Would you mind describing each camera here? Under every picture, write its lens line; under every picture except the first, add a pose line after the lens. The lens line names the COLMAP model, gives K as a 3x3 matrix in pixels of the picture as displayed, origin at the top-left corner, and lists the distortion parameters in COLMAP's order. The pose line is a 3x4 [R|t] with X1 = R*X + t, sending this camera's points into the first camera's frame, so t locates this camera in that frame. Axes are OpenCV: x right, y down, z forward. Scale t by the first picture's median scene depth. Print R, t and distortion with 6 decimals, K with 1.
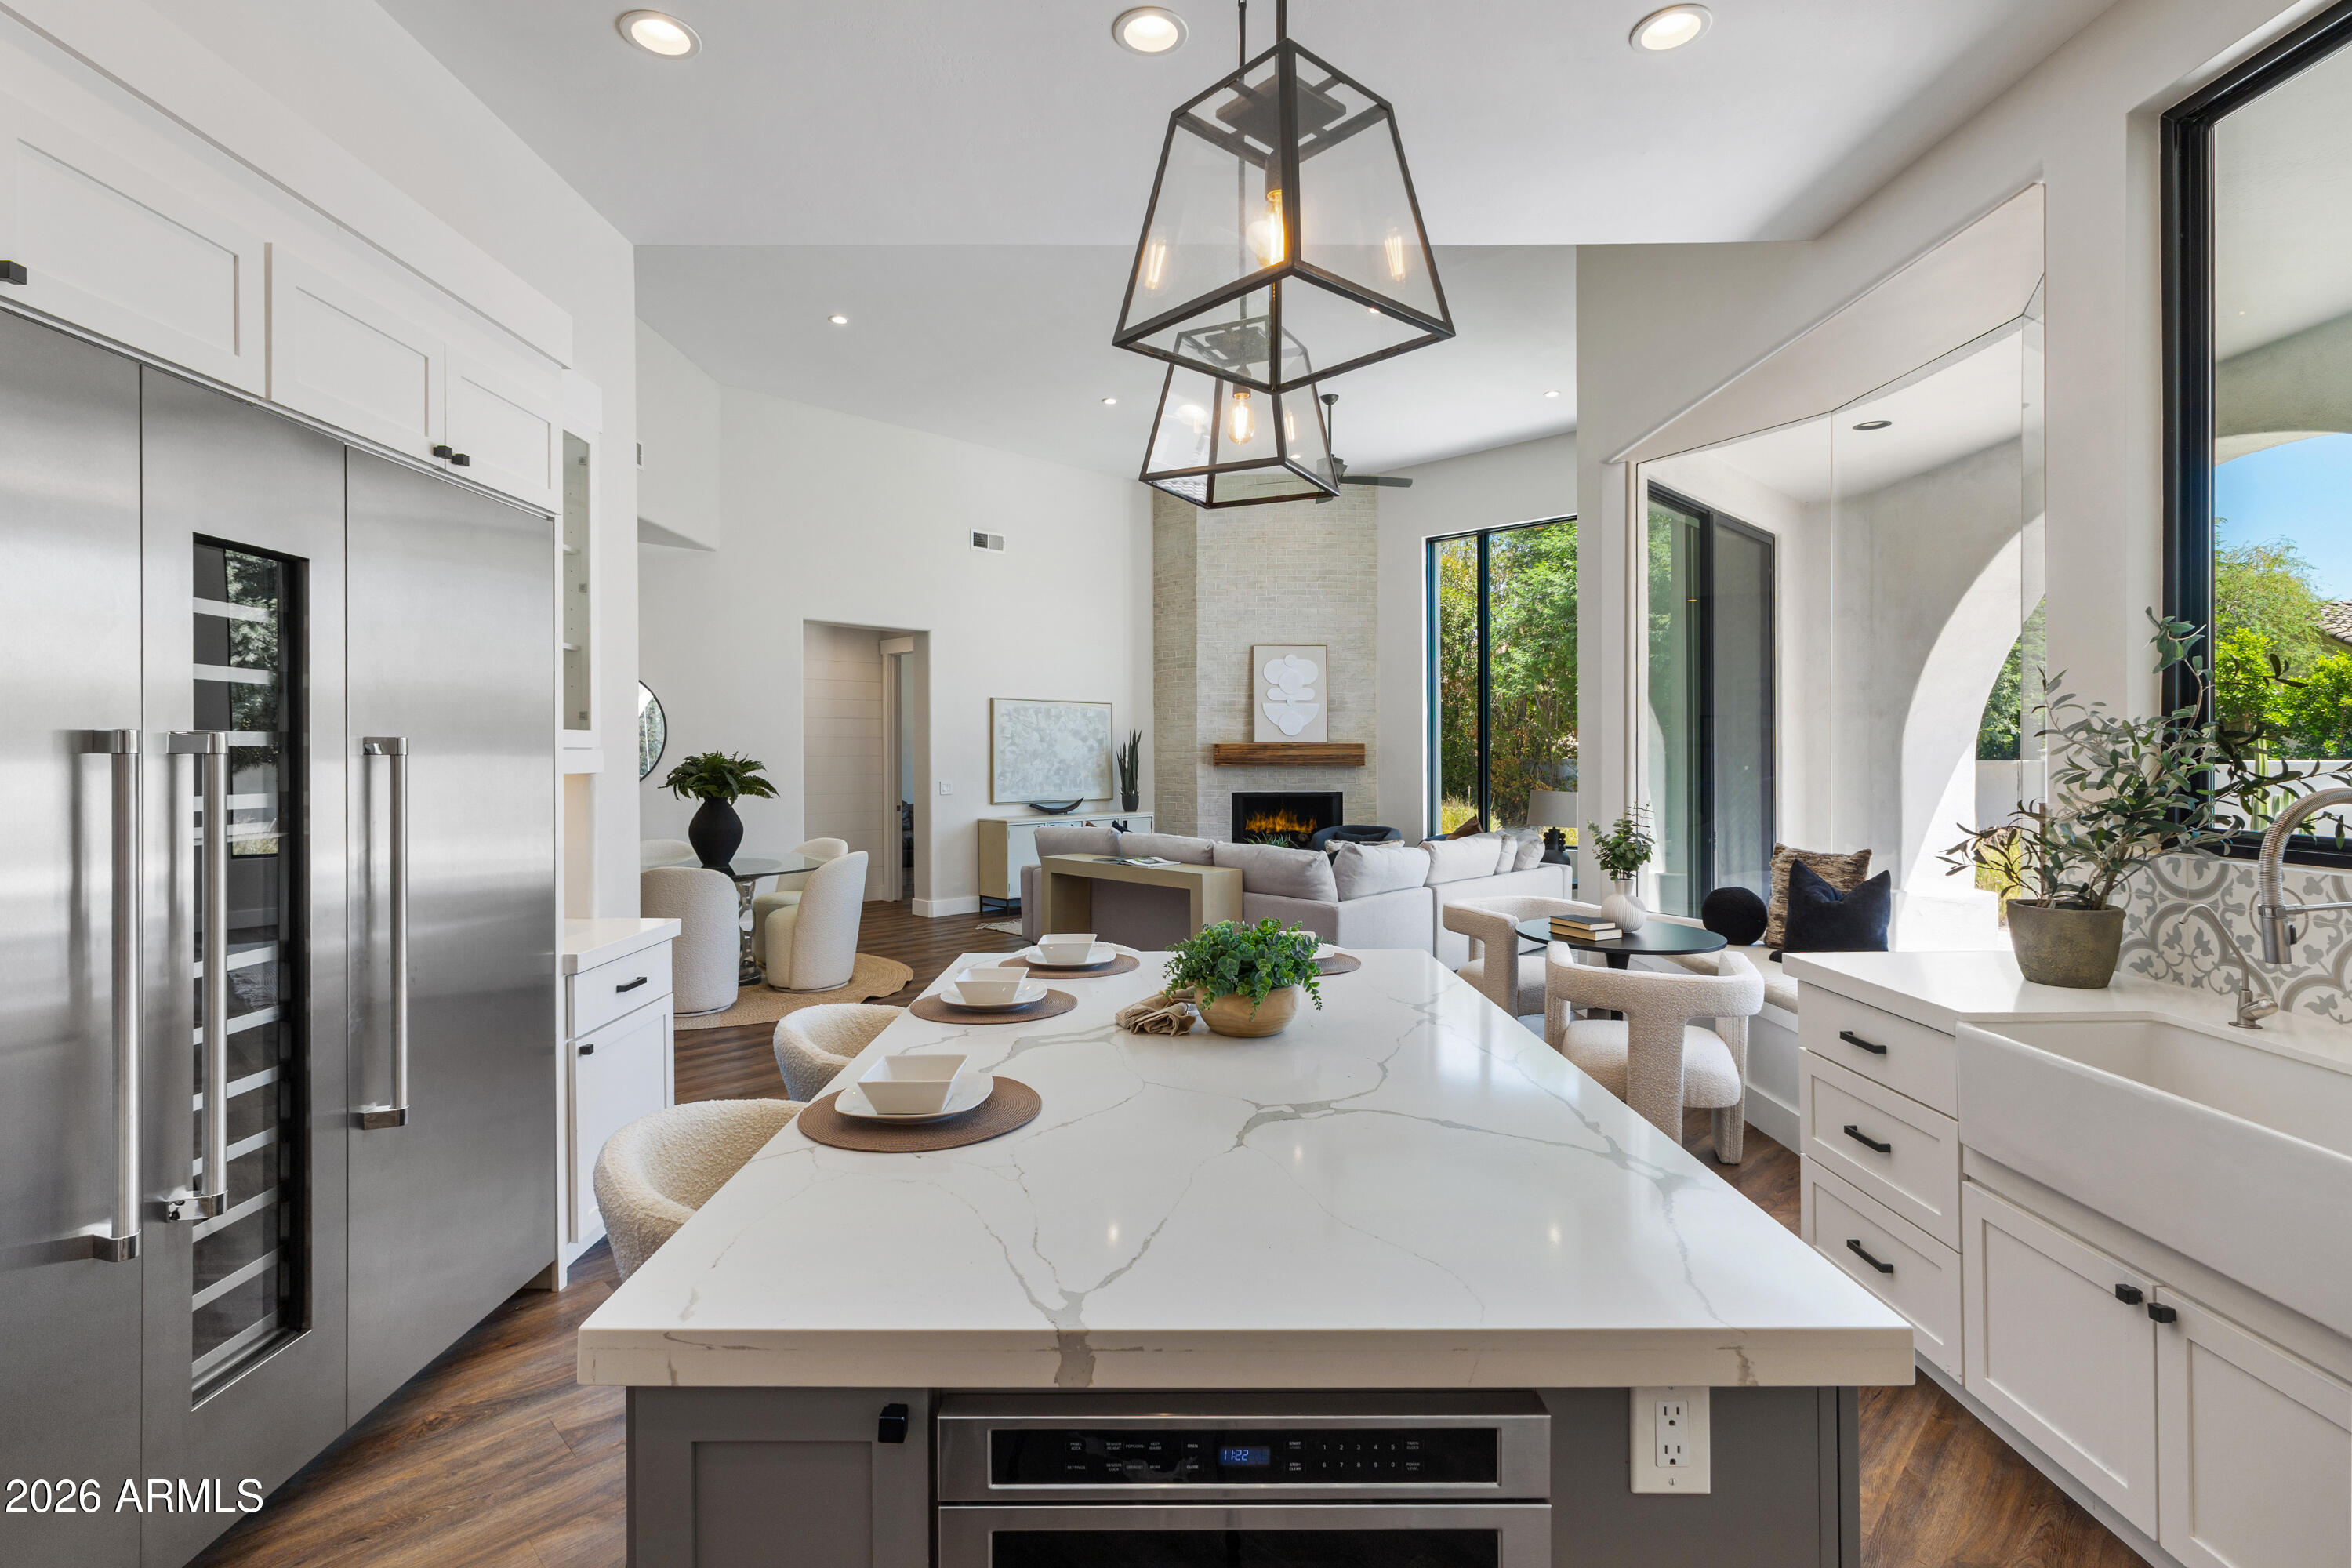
lens RADIAL K [[1093.5, 0, 1159.4], [0, 1093.5, 751.7], [0, 0, 1]] dist [-0.001068, 0.000023]
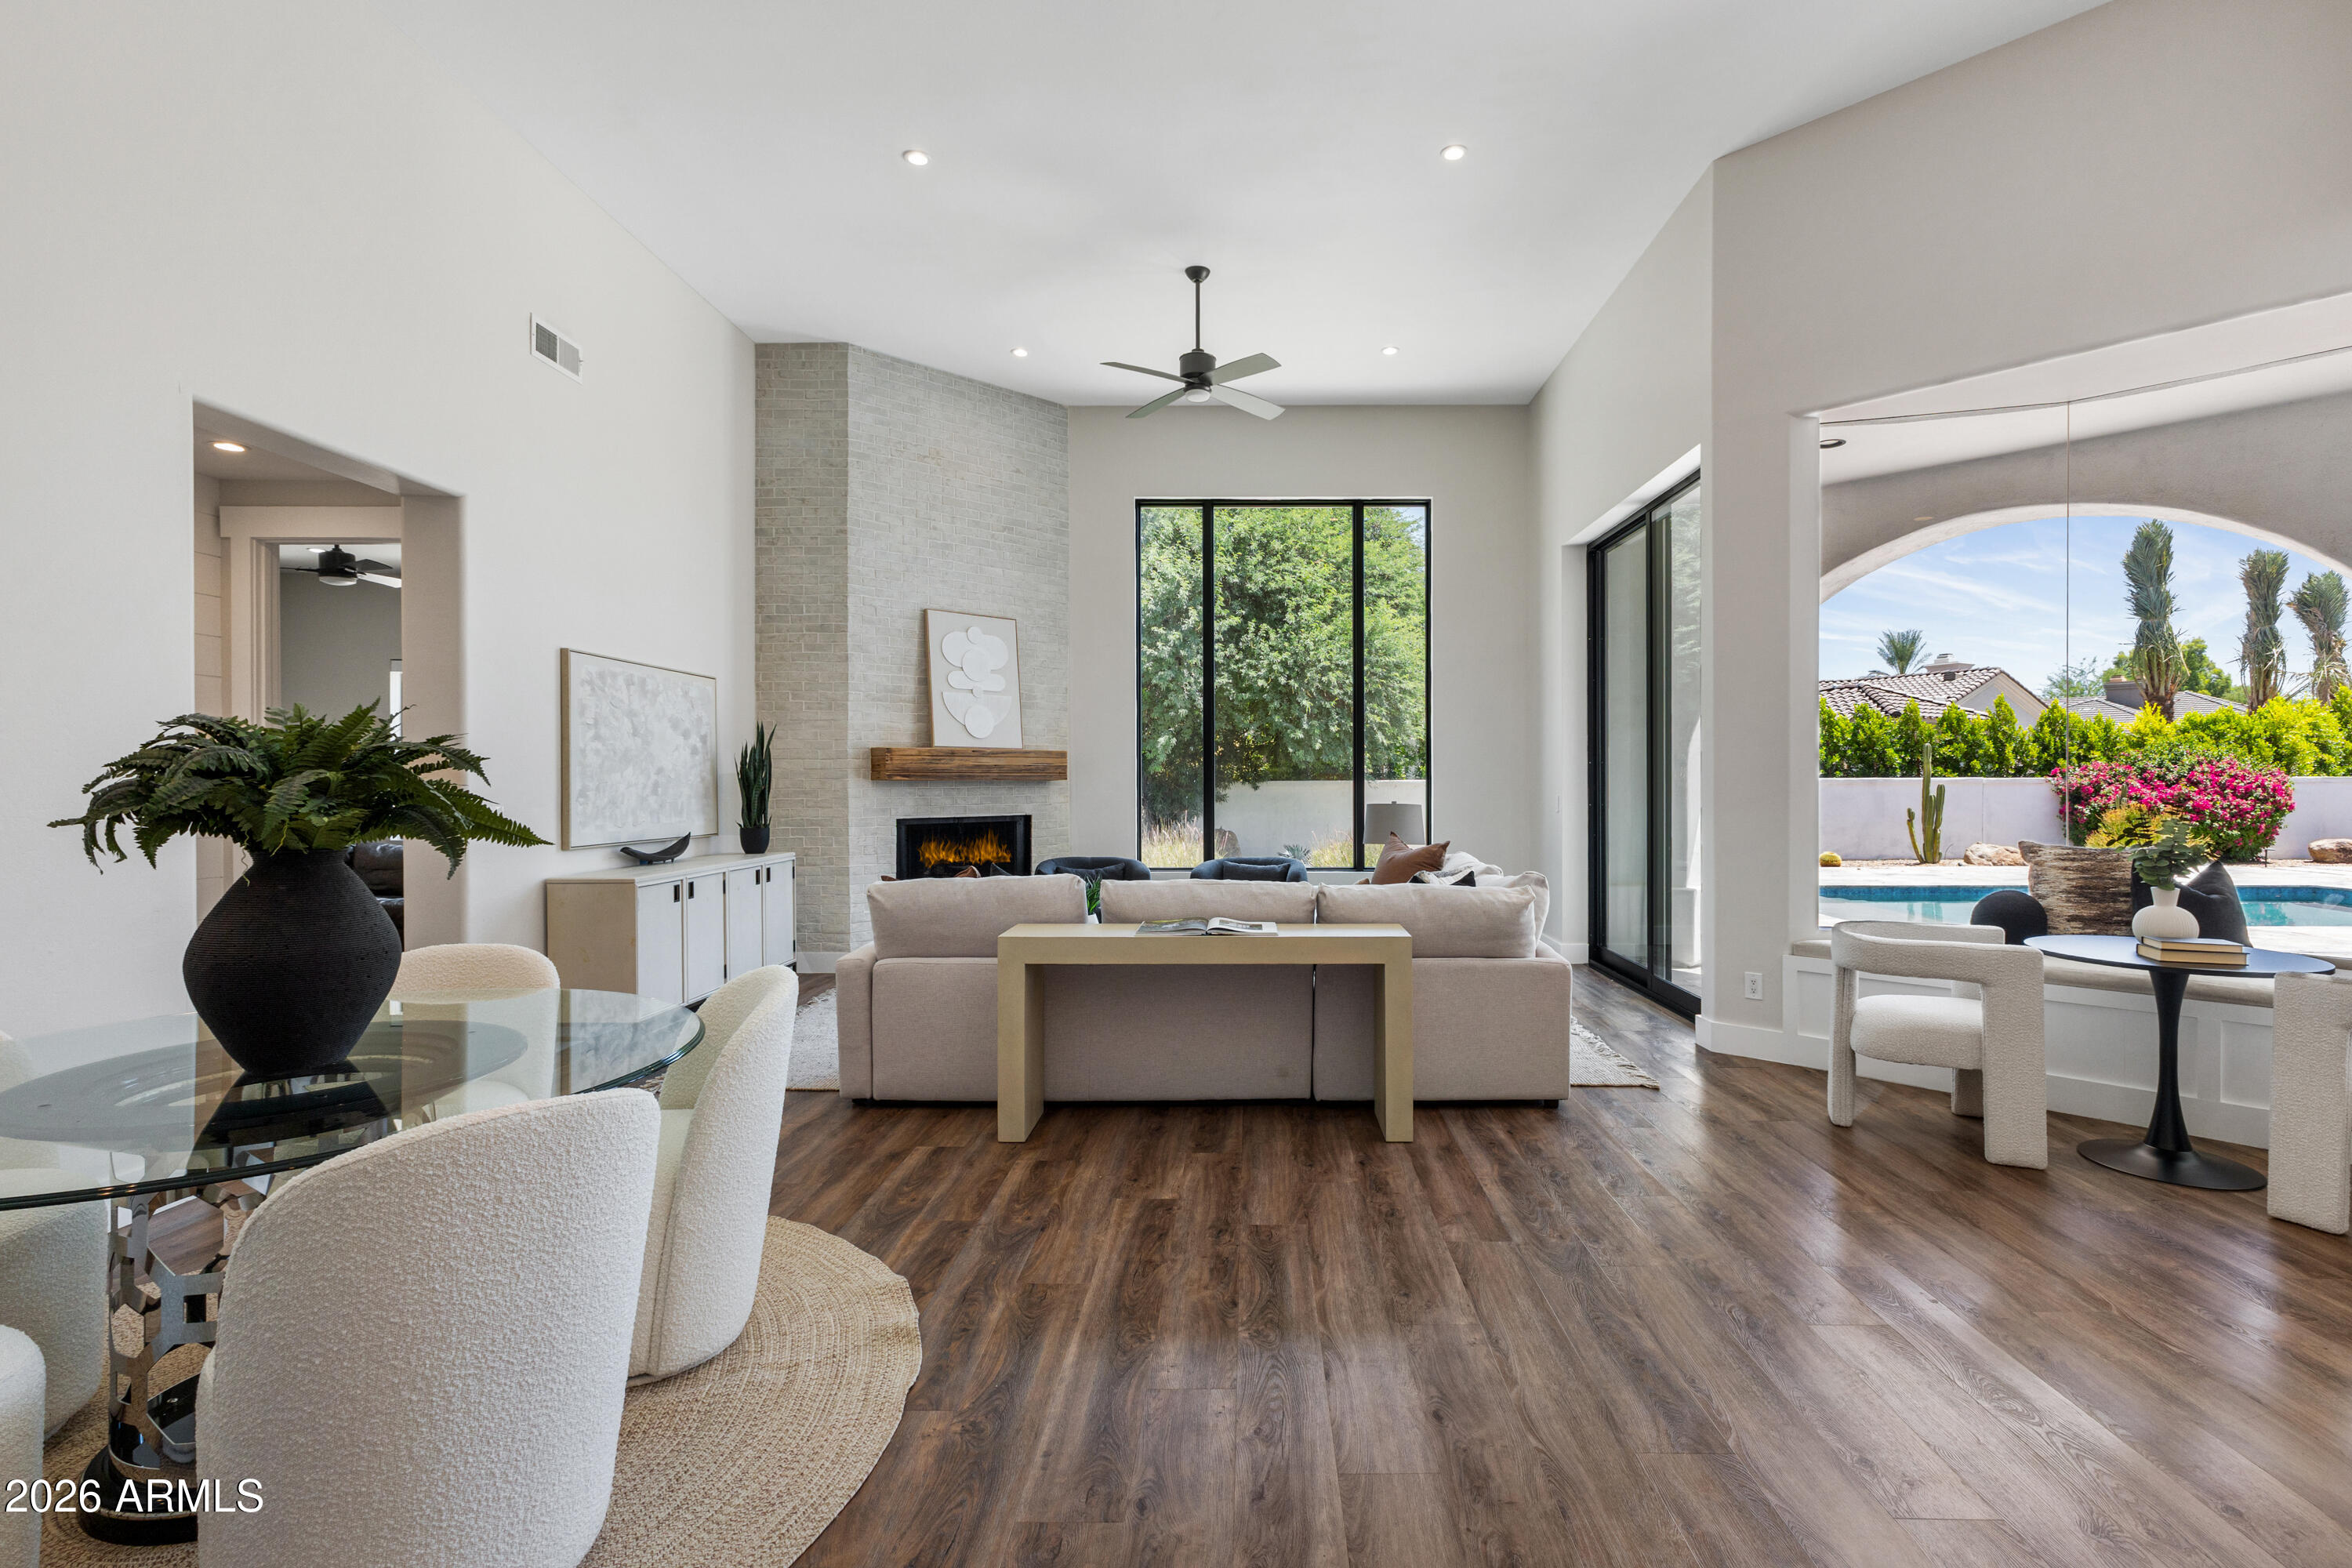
lens RADIAL K [[1091.7, 0, 1233.7], [0, 1091.7, 784.2], [0, 0, 1]] dist [-0.002131, -0.000157]
pose [[0.708646, -0.002069, 0.705561, -0.272931], [0.000108, 0.999996, 0.002824, 0.013733], [-0.705564, -0.001925, 0.708644, 0.367349]]
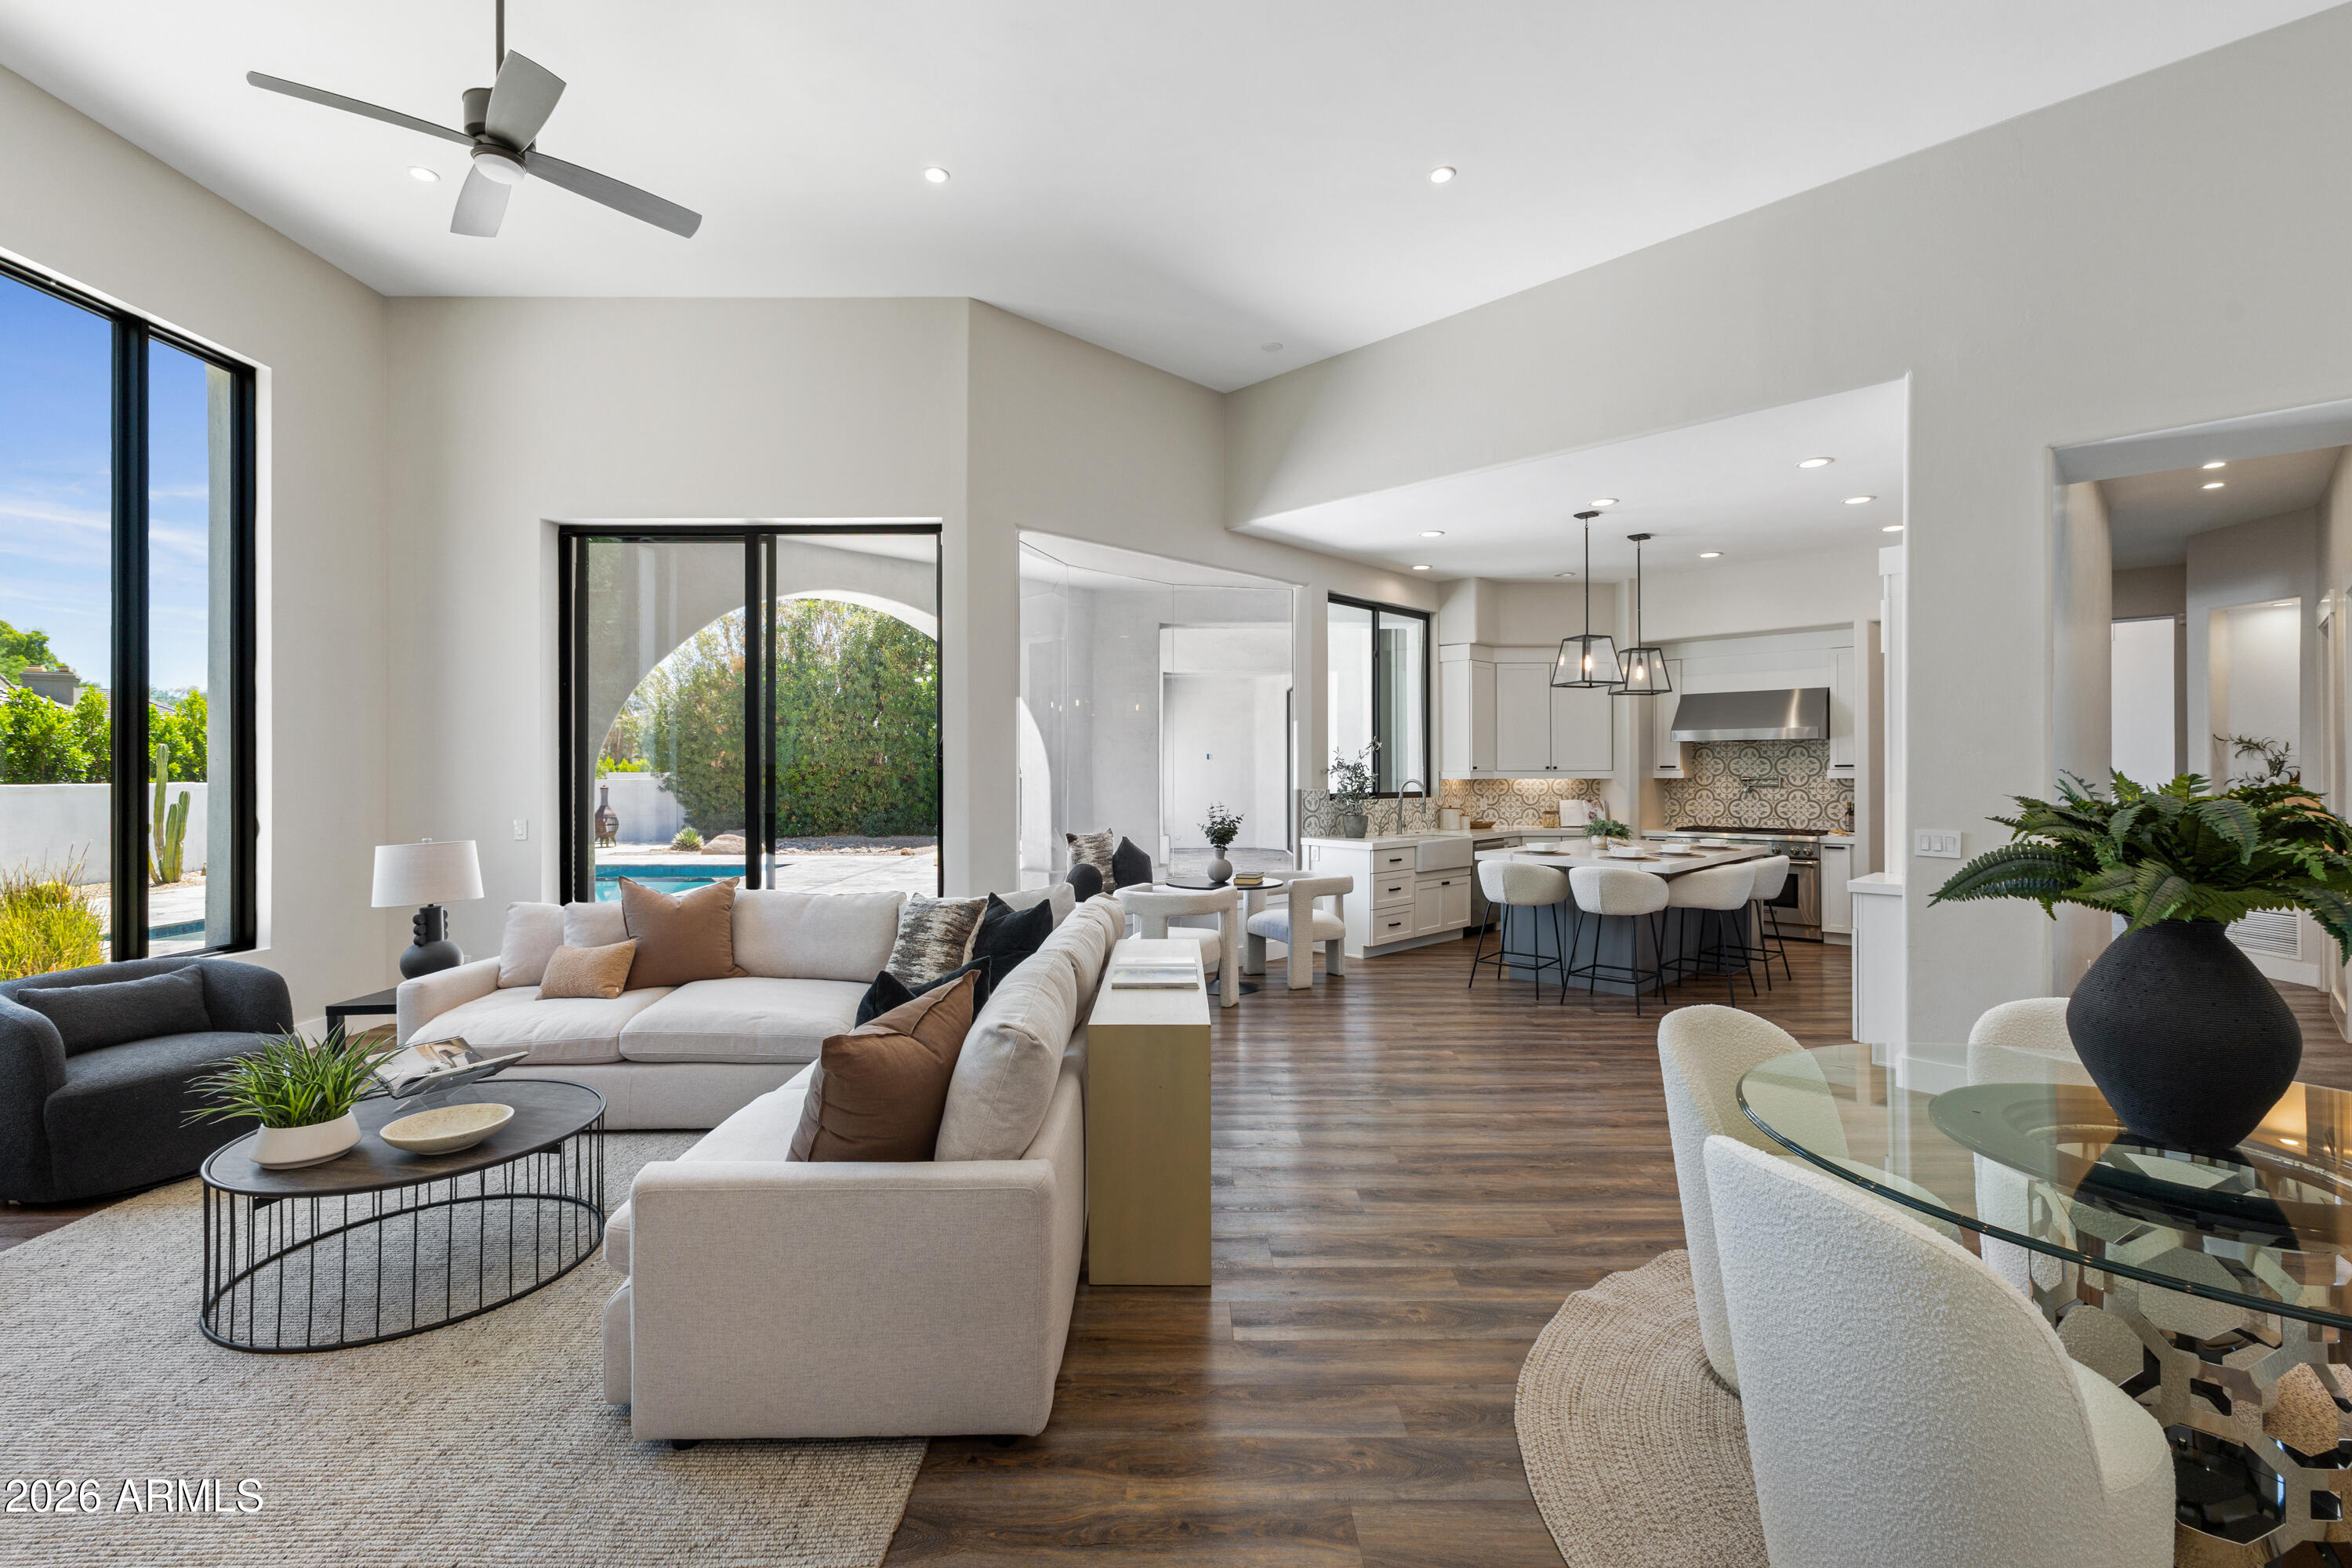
lens RADIAL K [[1040.0, 0, 1180.8], [0, 1040.0, 766.6], [0, 0, 1]] dist [-0.001465, 0.000105]
pose [[-0.716049, 0.007068, 0.698014, -0.257985], [0.004550, 0.999975, -0.005457, -0.001028], [-0.698035, -0.000731, -0.716063, 0.877191]]
